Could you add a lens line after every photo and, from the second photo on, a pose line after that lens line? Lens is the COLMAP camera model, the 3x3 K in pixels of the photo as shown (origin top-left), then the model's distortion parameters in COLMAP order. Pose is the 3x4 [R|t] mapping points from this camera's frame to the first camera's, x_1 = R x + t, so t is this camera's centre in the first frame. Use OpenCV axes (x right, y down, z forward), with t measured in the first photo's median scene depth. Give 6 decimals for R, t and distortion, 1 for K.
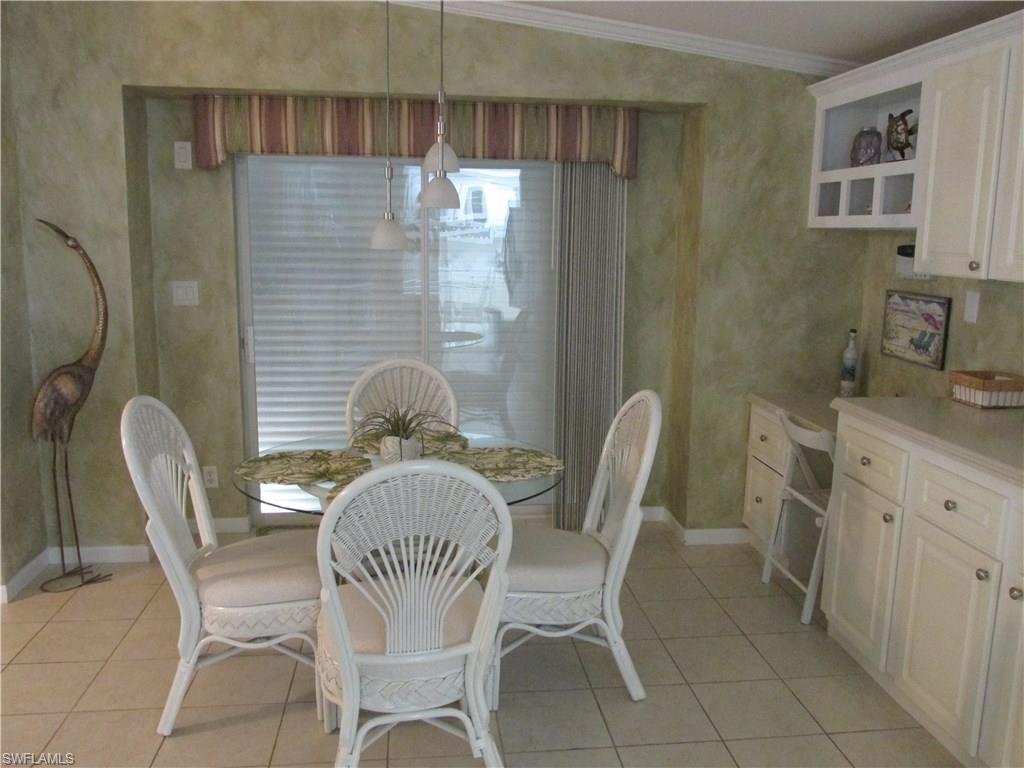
lens RADIAL K [[844.1, 0, 516.0], [0, 844.1, 382.3], [0, 0, 1]] dist [-0.039395, -0.003294]
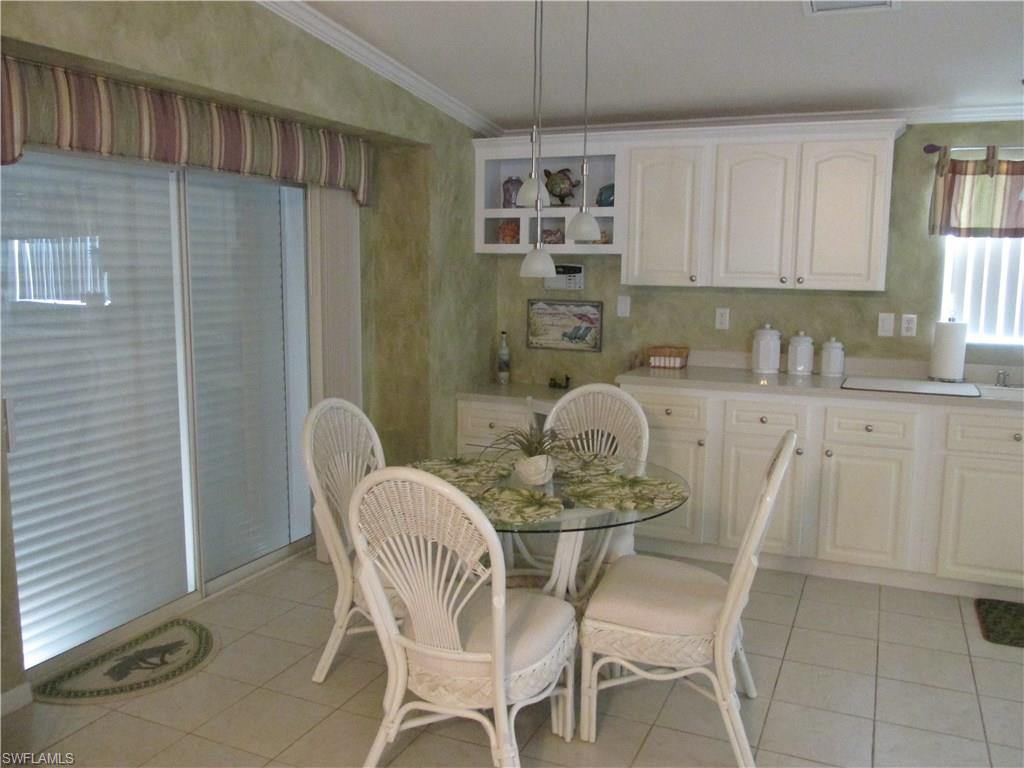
lens RADIAL K [[844.1, 0, 516.0], [0, 844.1, 382.3], [0, 0, 1]] dist [-0.039395, -0.003294]
pose [[0.512141, -0.128488, 0.849236, -0.749392], [0.146470, 0.987329, 0.061051, -0.067368], [-0.846320, 0.093121, 0.524472, 0.337866]]
